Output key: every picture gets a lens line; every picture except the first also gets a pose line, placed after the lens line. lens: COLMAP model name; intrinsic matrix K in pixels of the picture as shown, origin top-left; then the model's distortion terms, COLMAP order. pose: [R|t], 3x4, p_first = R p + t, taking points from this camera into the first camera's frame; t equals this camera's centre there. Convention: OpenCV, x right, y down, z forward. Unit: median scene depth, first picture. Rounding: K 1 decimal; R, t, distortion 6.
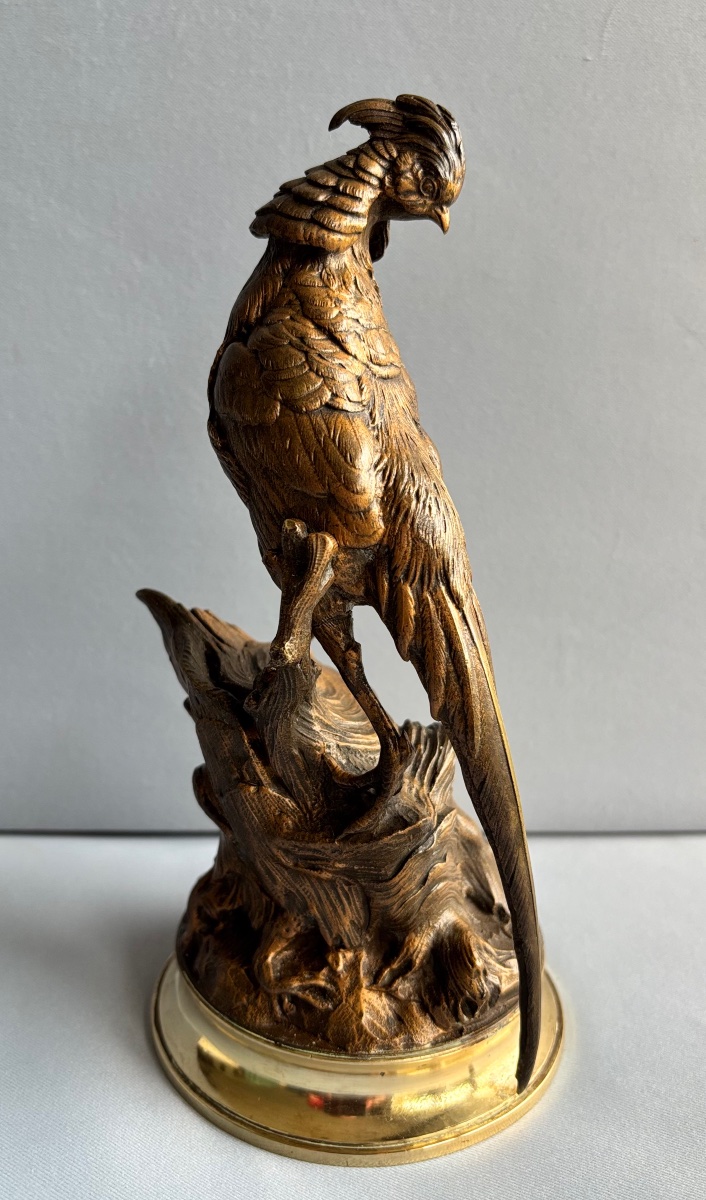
lens RADIAL K [[1181.9, 0, 366.5], [0, 1181.9, 592.6], [0, 0, 1]] dist [-0.002732, 0.000000]
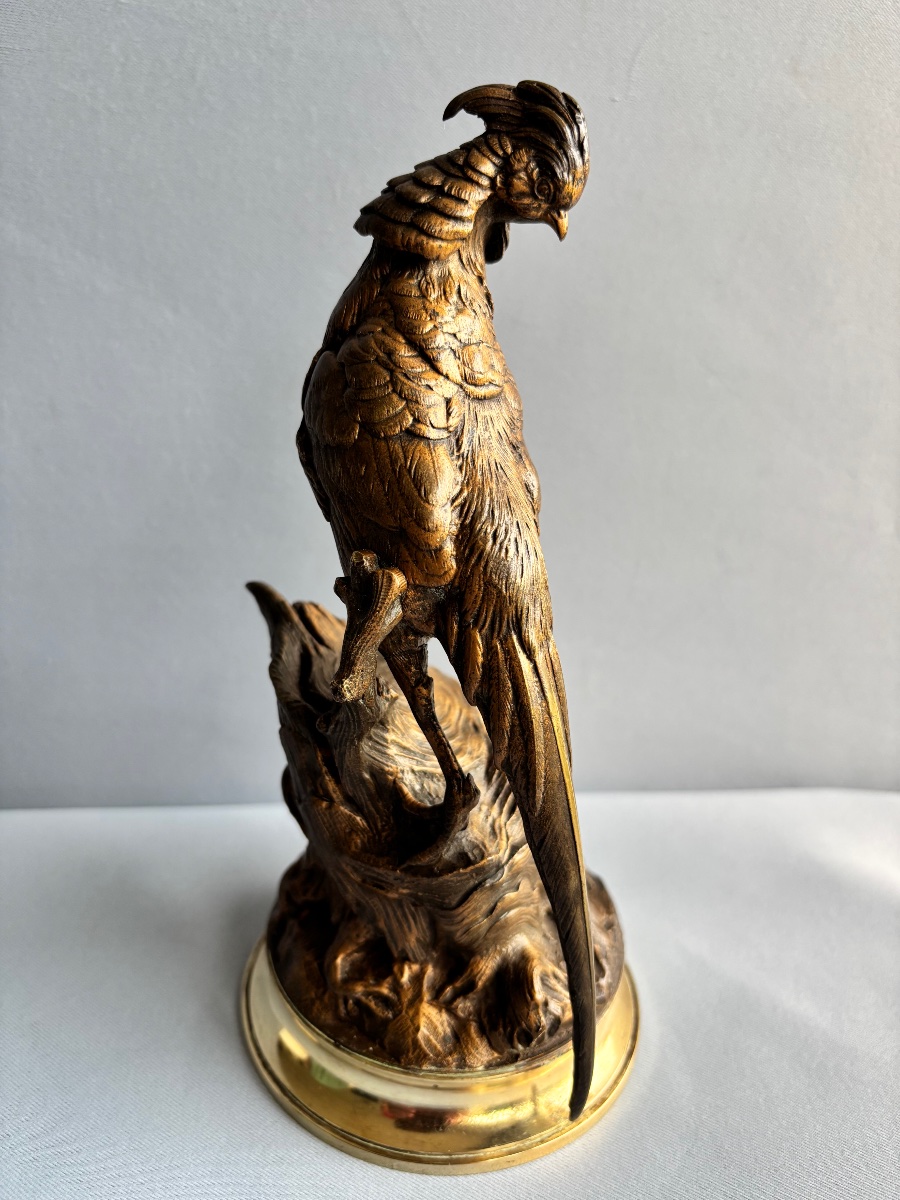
lens RADIAL K [[1058.3, 0, 441.5], [0, 1058.3, 605.8], [0, 0, 1]] dist [-0.063696, 0.127871]
pose [[0.985057, 0.087459, -0.148370, 0.122767], [-0.069874, 0.990329, 0.119858, -0.117913], [0.157418, -0.107700, 0.981642, 0.162863]]
